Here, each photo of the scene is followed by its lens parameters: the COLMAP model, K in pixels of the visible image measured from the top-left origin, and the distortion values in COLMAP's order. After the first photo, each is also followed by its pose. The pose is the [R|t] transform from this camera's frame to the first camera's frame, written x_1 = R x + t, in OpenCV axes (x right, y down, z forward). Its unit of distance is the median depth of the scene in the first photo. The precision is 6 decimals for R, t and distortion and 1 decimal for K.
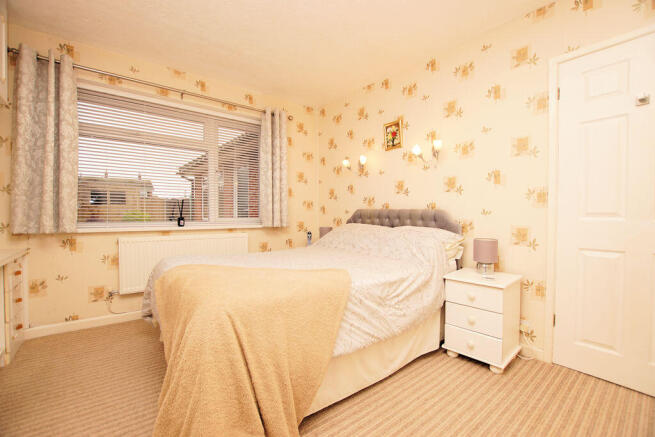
lens RADIAL K [[288.1, 0, 327.4], [0, 288.1, 219.2], [0, 0, 1]] dist [-0.031764, 0.000171]
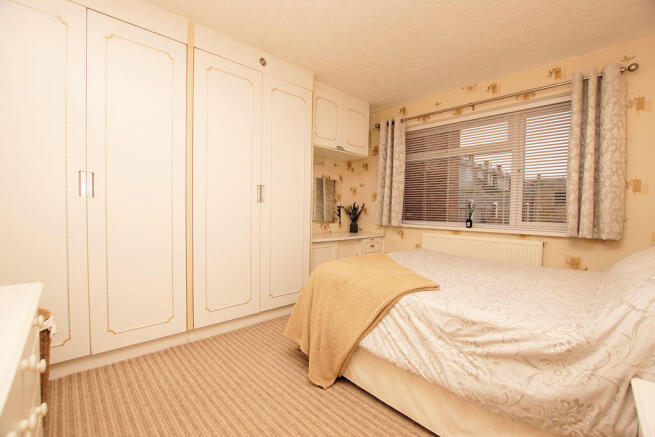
lens RADIAL K [[288.1, 0, 327.0], [0, 288.1, 218.2], [0, 0, 1]] dist [-0.031764, 0.000171]
pose [[0.080216, 0.027637, -0.996394, 0.554468], [-0.033313, 0.999131, 0.025031, -0.020825], [0.996221, 0.031185, 0.081067, 0.377902]]
